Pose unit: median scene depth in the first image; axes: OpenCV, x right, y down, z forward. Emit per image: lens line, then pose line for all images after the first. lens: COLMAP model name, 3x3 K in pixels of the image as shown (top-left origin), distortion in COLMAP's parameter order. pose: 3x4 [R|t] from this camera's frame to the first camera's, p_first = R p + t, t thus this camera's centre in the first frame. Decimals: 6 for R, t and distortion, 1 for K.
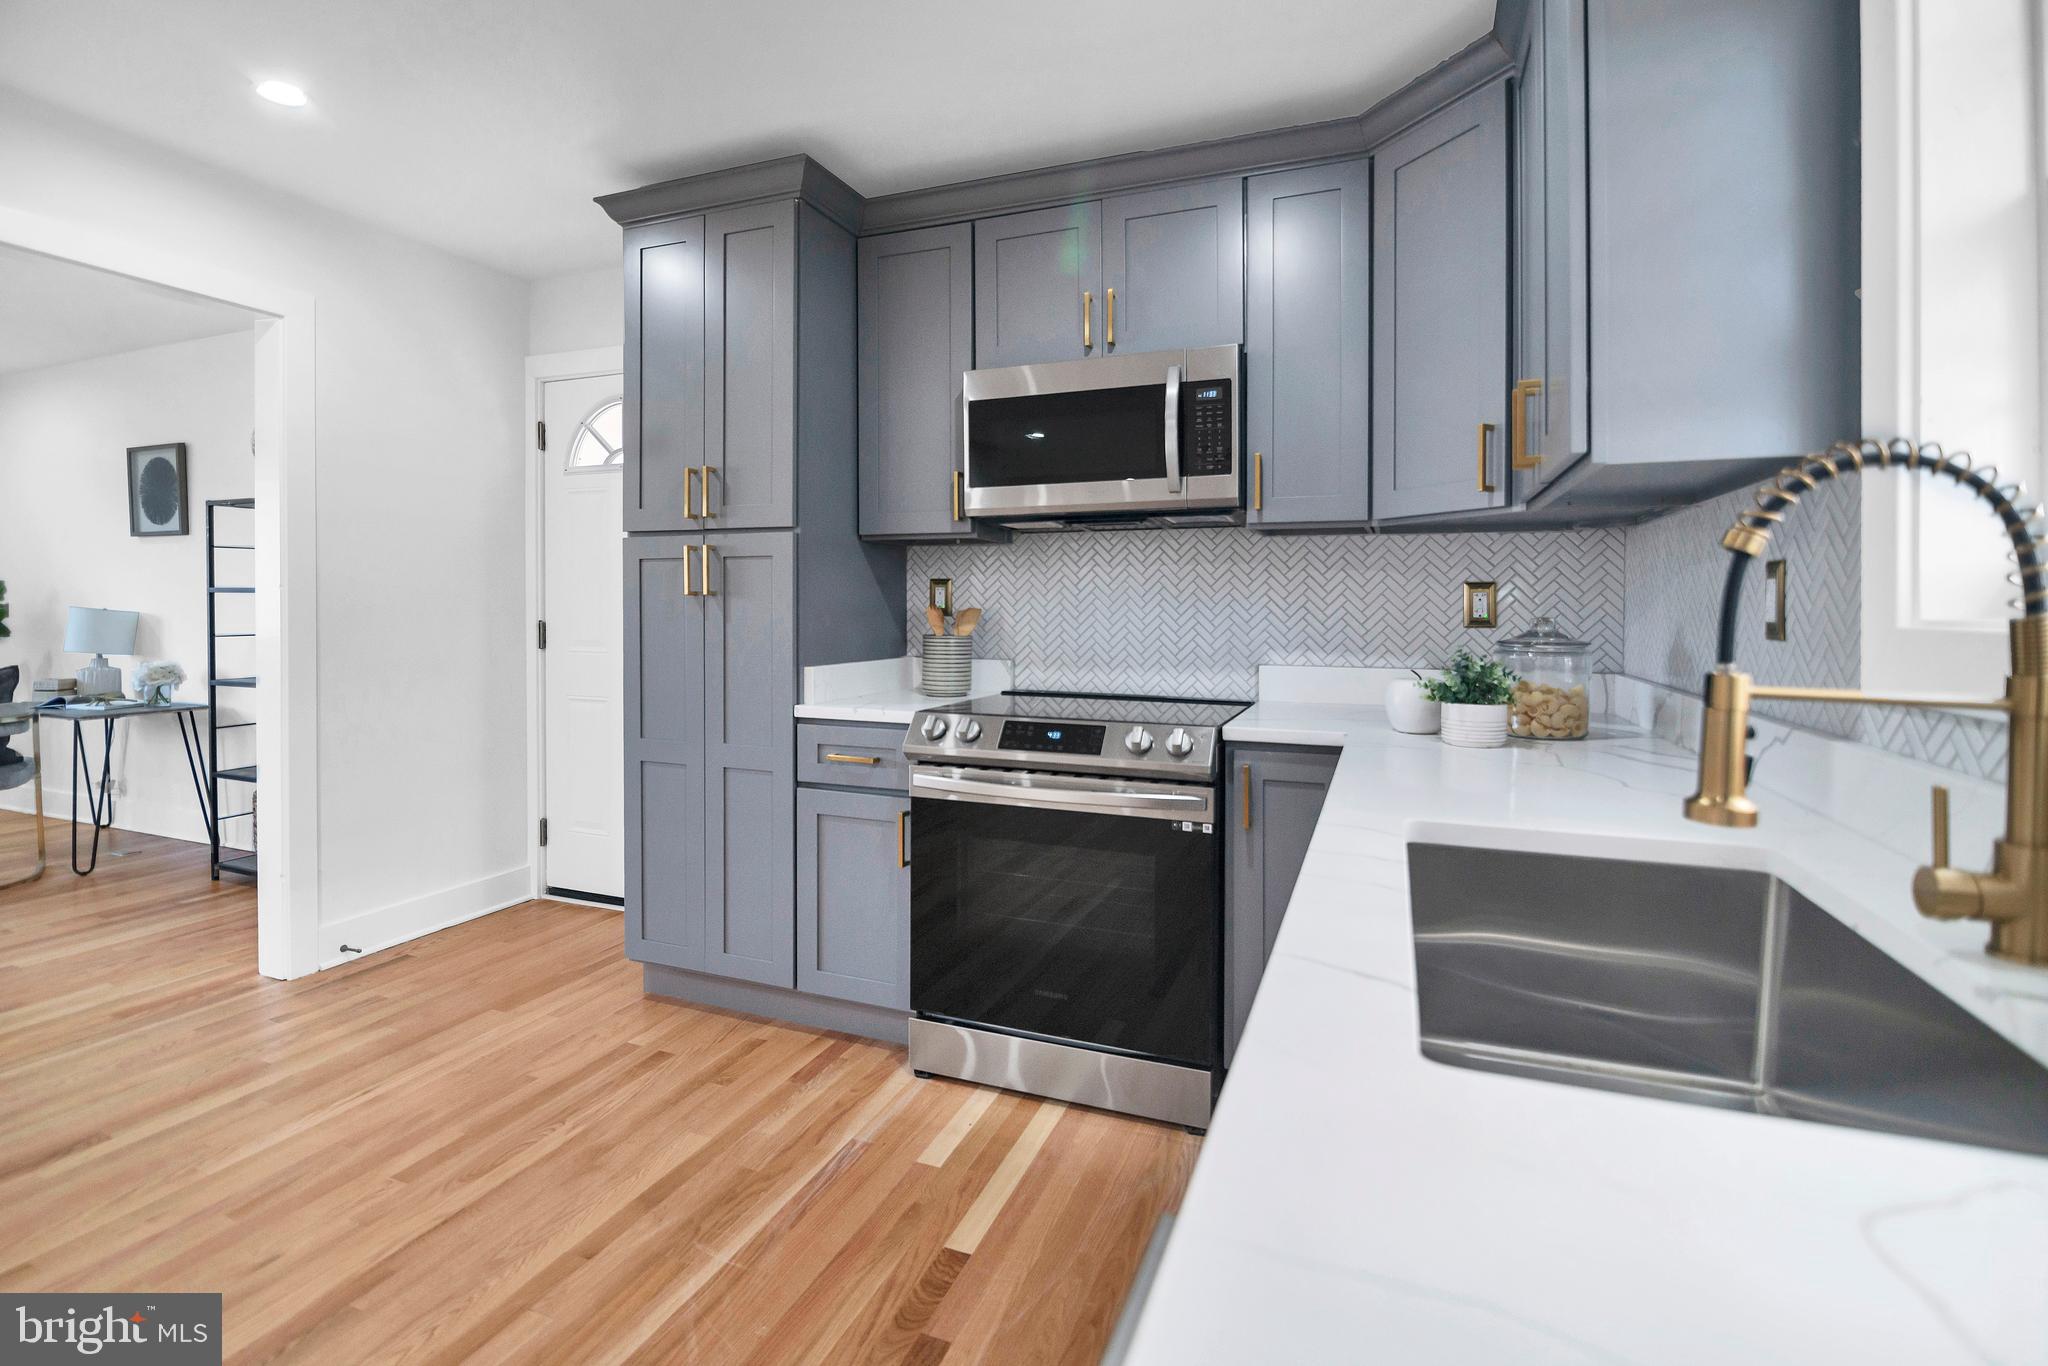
lens RADIAL K [[953.0, 0, 1014.6], [0, 953.0, 615.3], [0, 0, 1]] dist [-0.002417, -0.003115]
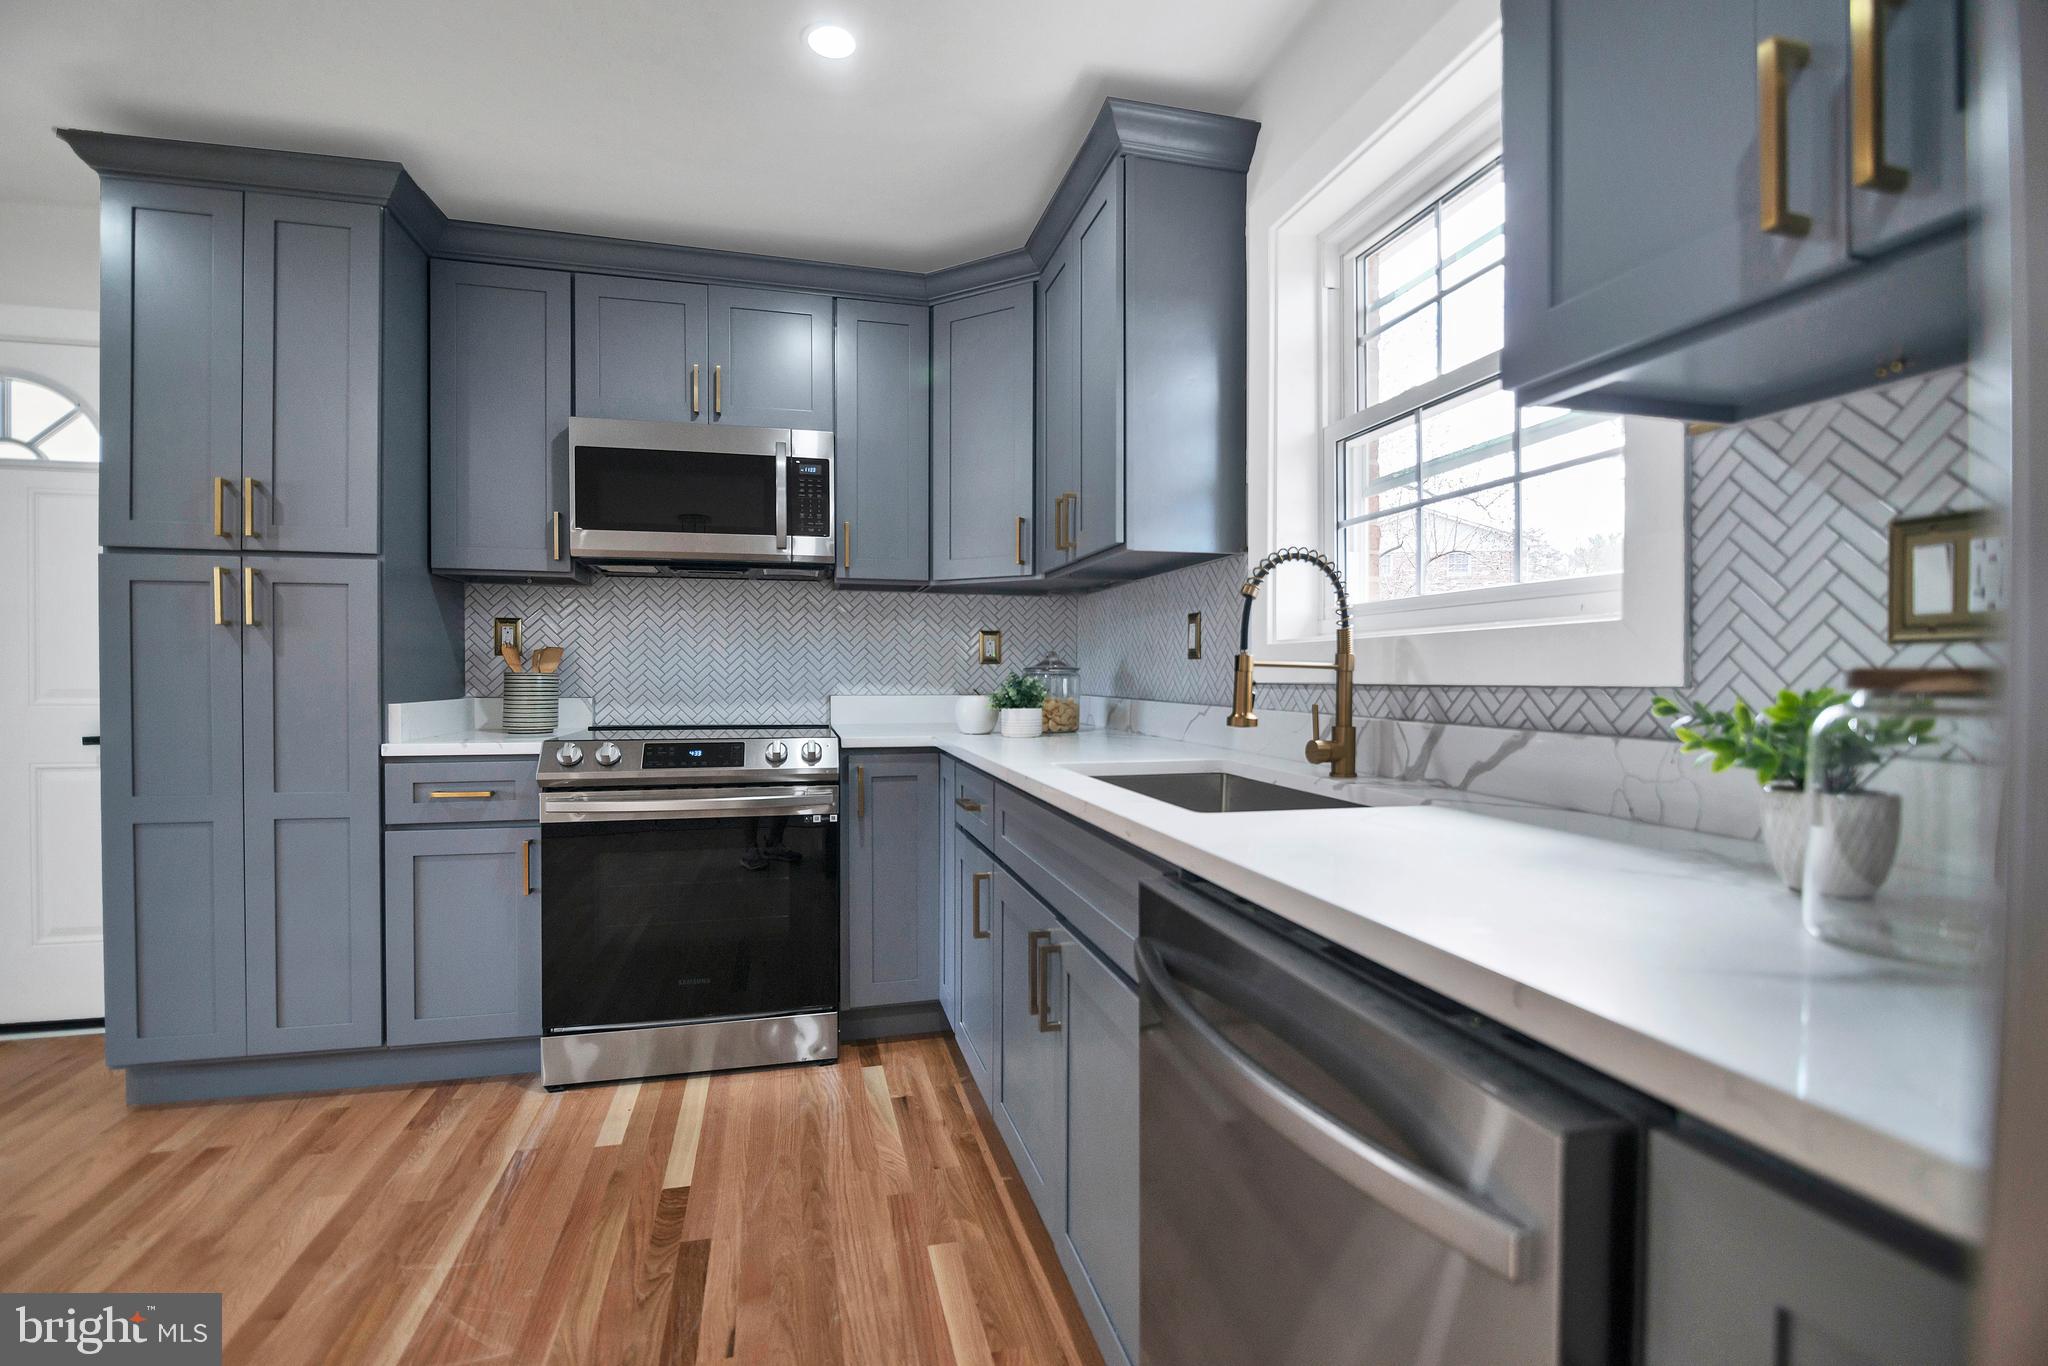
lens RADIAL K [[953.0, 0, 1002.7], [0, 953.0, 677.9], [0, 0, 1]] dist [-0.002417, -0.003115]
pose [[0.814770, -0.002768, 0.579777, -0.313083], [0.005703, 0.999978, -0.003241, 0.040716], [-0.579756, 0.005947, 0.814769, -0.137310]]
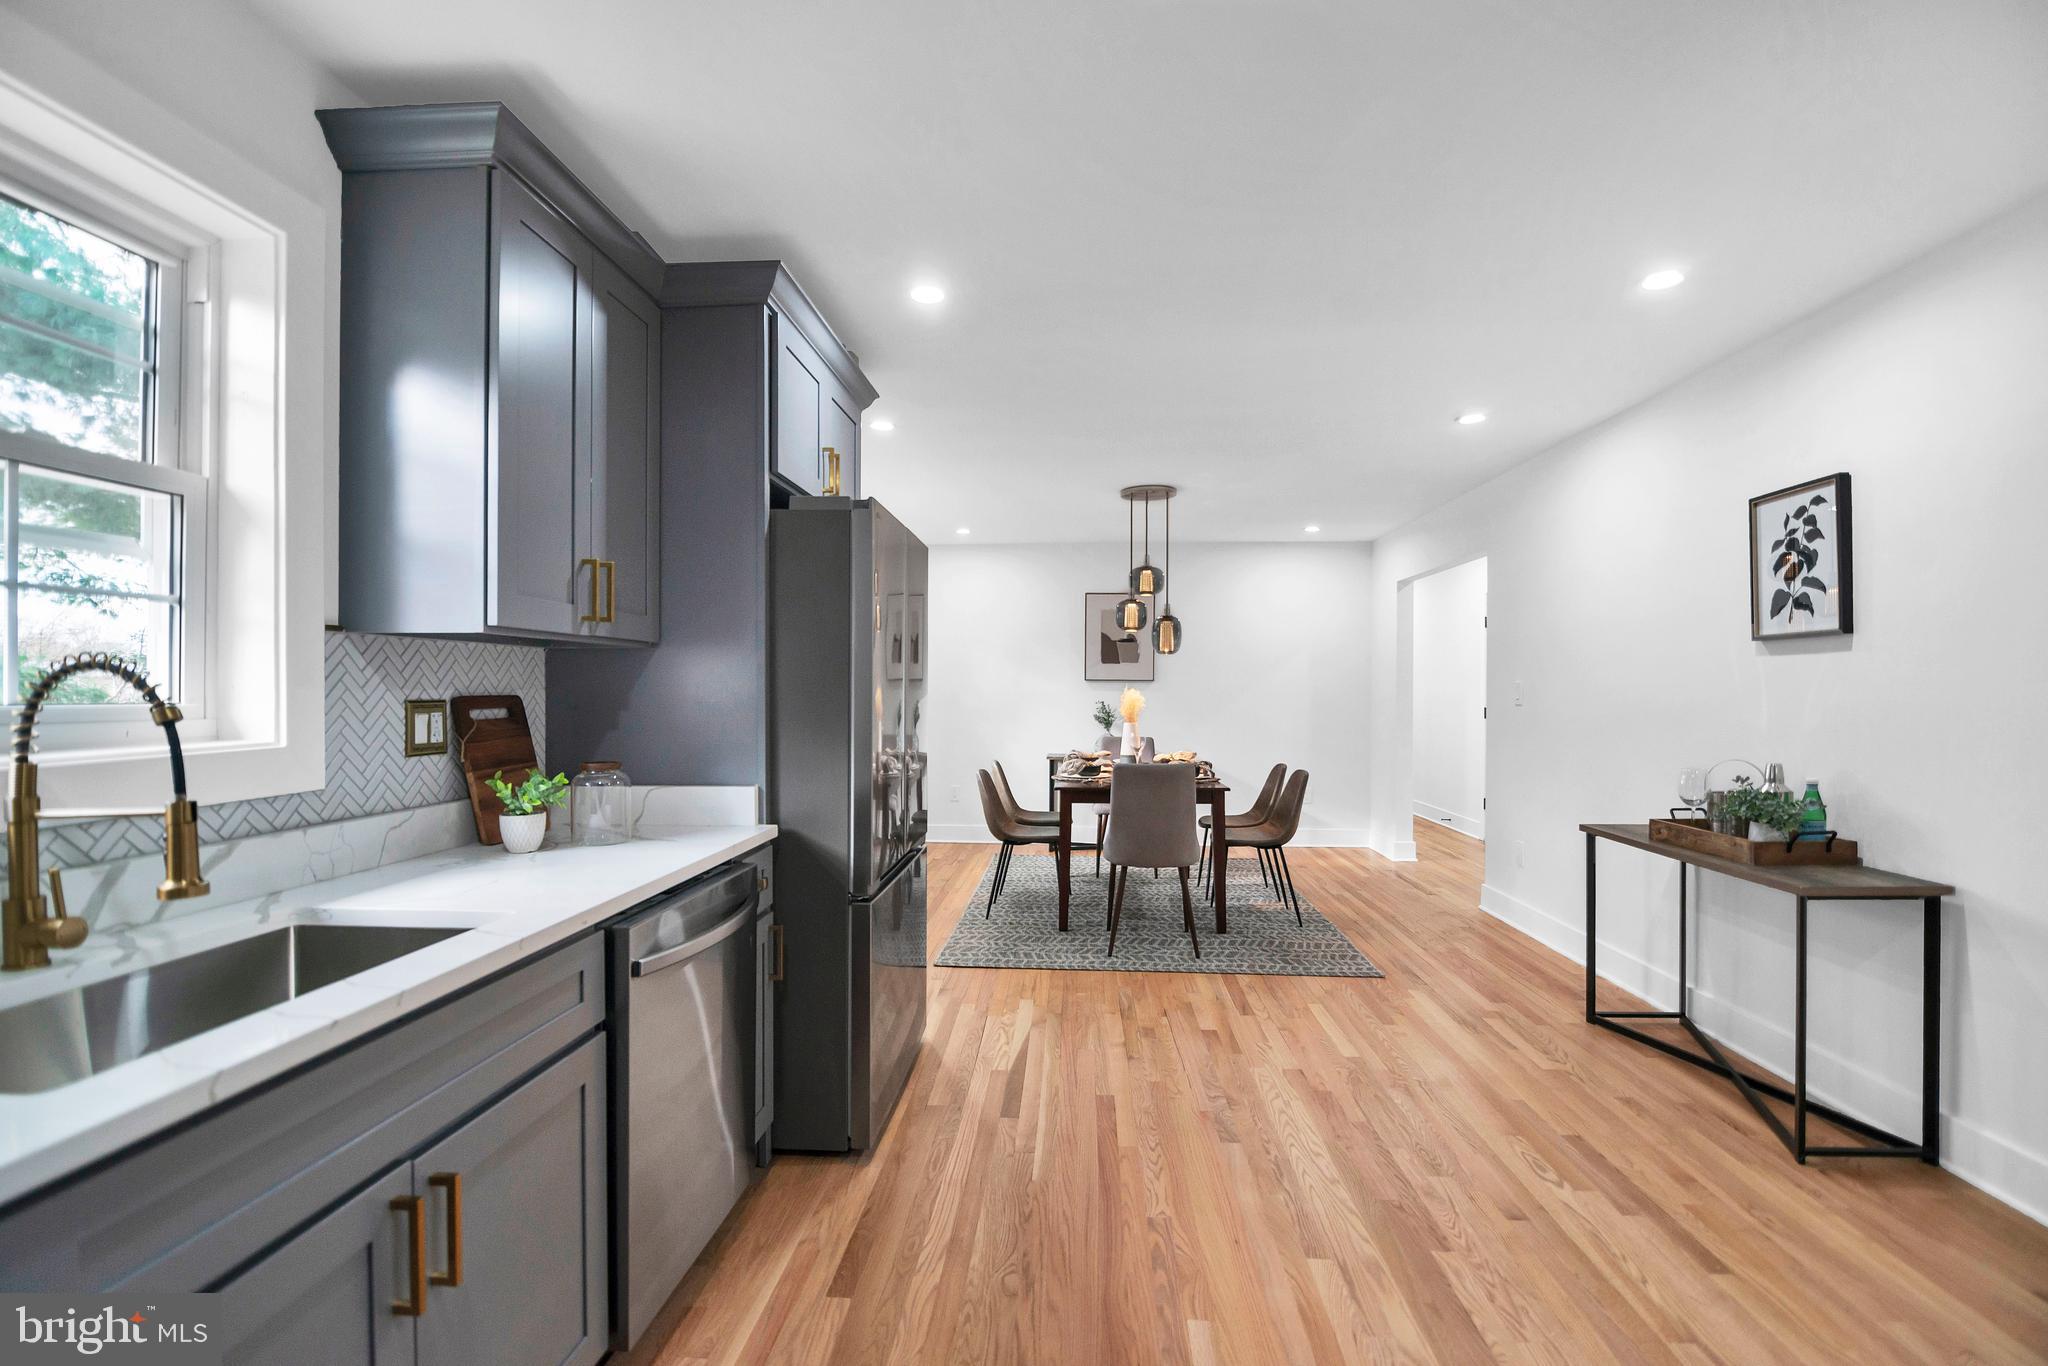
lens RADIAL K [[953.0, 0, 1016.0], [0, 953.0, 693.7], [0, 0, 1]] dist [-0.002417, -0.003115]
pose [[-0.948040, -0.003191, -0.318134, -0.017549], [-0.008826, 0.999829, 0.016274, -0.053365], [0.318028, 0.018236, -0.947906, 1.015046]]
